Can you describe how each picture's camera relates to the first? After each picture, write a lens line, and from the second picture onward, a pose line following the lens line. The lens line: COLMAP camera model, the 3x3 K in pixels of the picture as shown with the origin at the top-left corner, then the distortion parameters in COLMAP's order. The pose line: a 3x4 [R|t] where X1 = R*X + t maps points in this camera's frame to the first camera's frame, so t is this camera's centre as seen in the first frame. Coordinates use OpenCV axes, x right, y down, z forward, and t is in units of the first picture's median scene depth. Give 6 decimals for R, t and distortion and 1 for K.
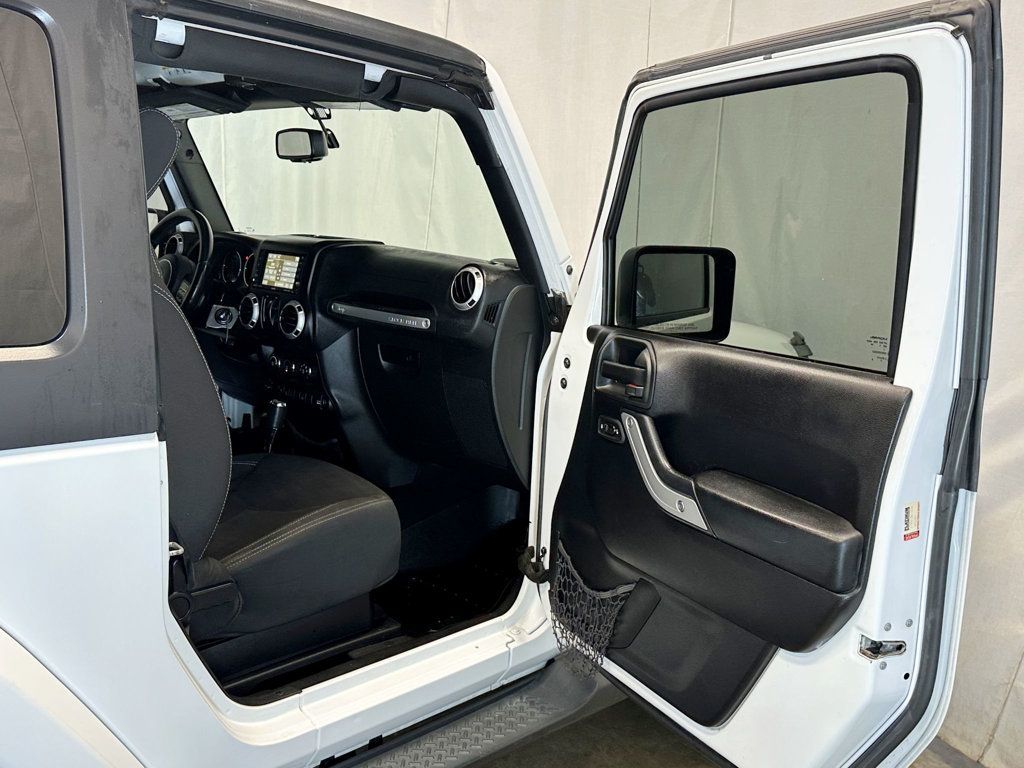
lens RADIAL K [[996.8, 0, 527.2], [0, 996.8, 386.6], [0, 0, 1]] dist [0.182785, -0.425272]
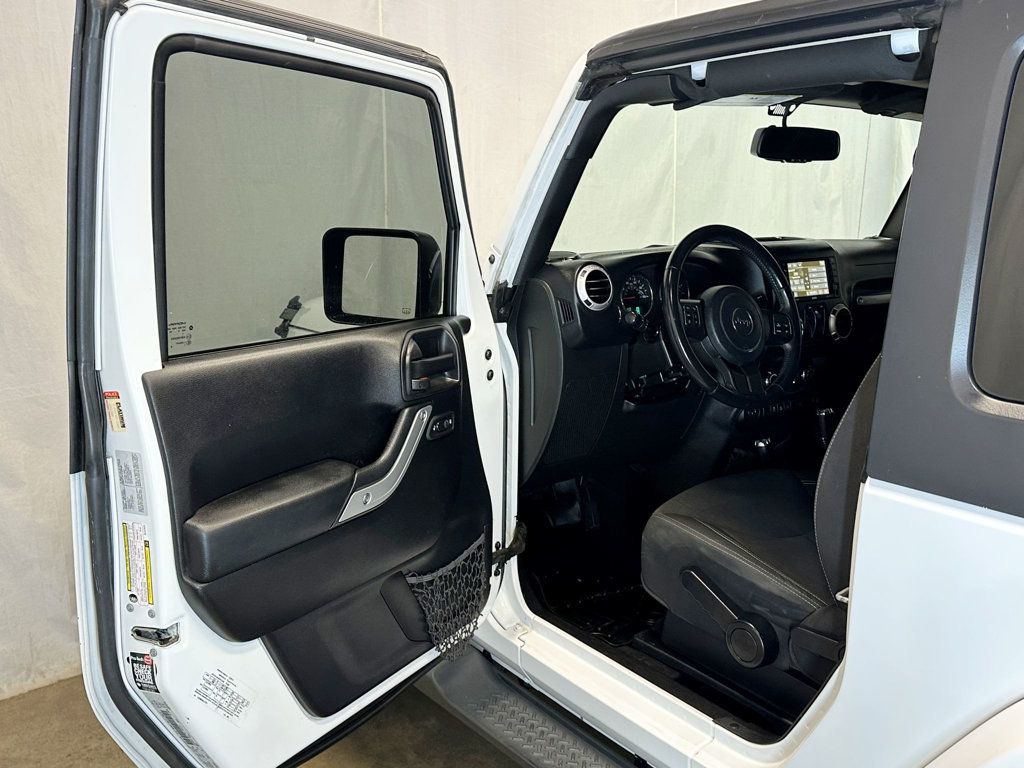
lens RADIAL K [[1016.6, 0, 519.6], [0, 1016.6, 379.7], [0, 0, 1]] dist [0.190844, -0.470293]
pose [[0.108792, -0.239583, 0.964761, -1.225324], [0.166087, 0.961261, 0.219985, -0.280781], [-0.980092, 0.136302, 0.144369, 1.139938]]
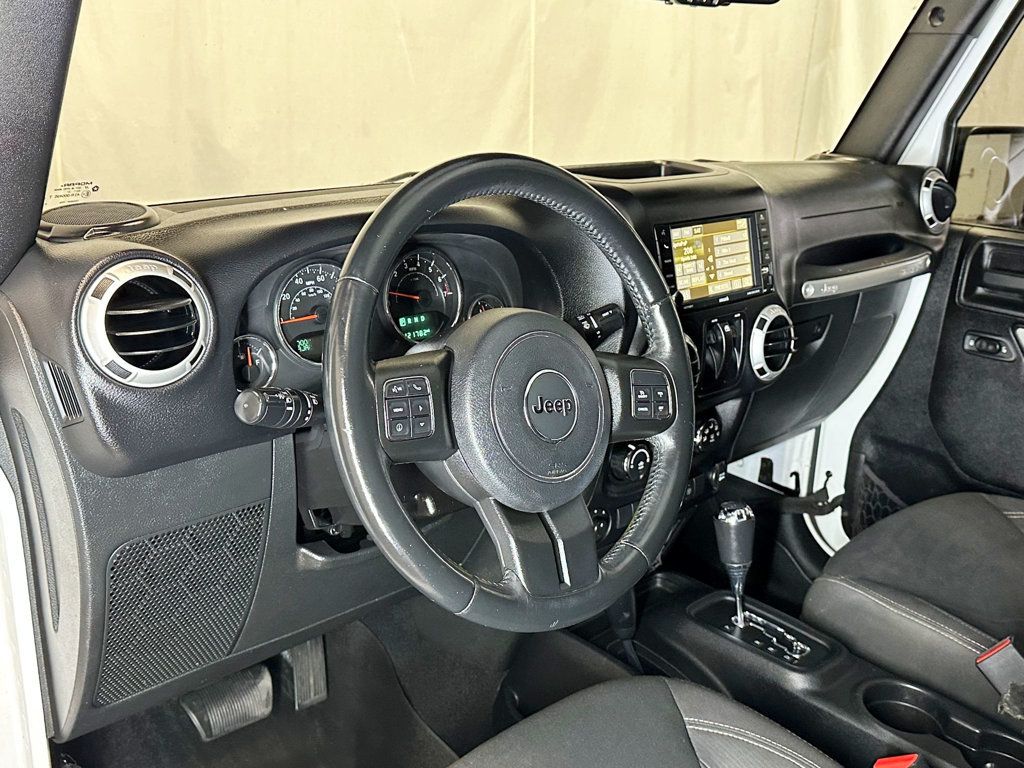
lens RADIAL K [[1016.6, 0, 519.6], [0, 1016.6, 379.7], [0, 0, 1]] dist [0.190844, -0.470293]
pose [[0.023103, -0.355206, 0.934503, -0.702099], [0.131106, 0.927756, 0.349400, -0.238379], [-0.991099, 0.114447, 0.068004, 1.063537]]
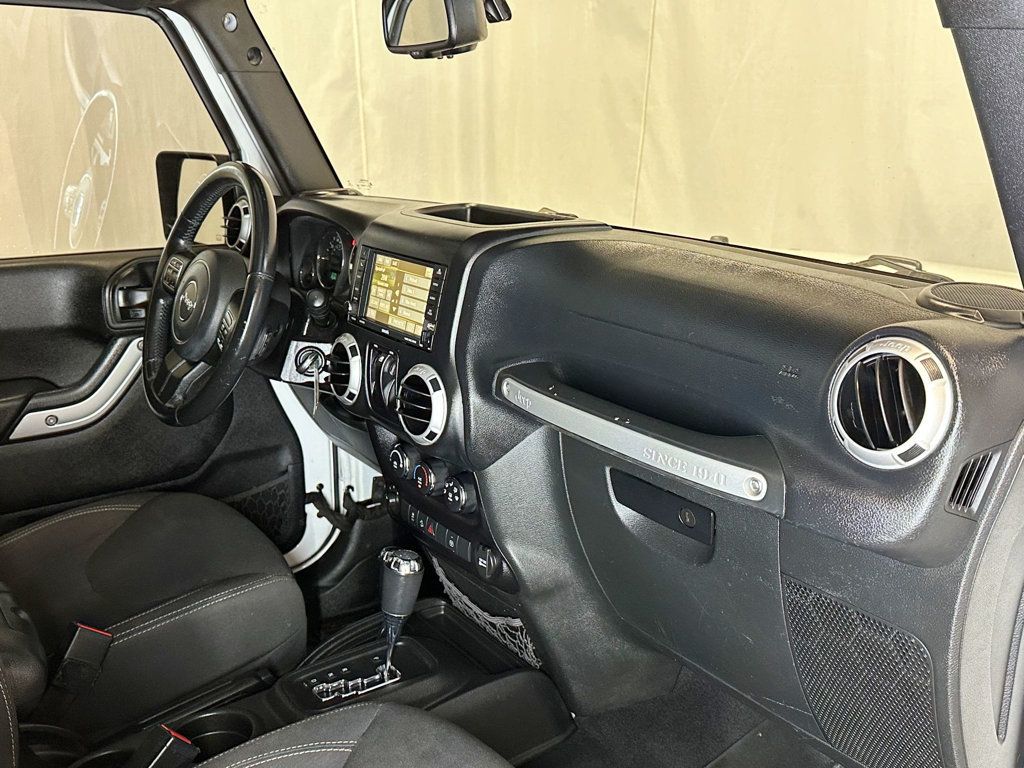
lens RADIAL K [[1016.6, 0, 519.6], [0, 1016.6, 379.7], [0, 0, 1]] dist [0.190844, -0.470293]
pose [[0.982623, -0.007853, -0.185444, -0.097664], [0.025199, 0.995499, 0.091364, -0.117244], [0.183892, -0.094449, 0.978398, 0.529523]]
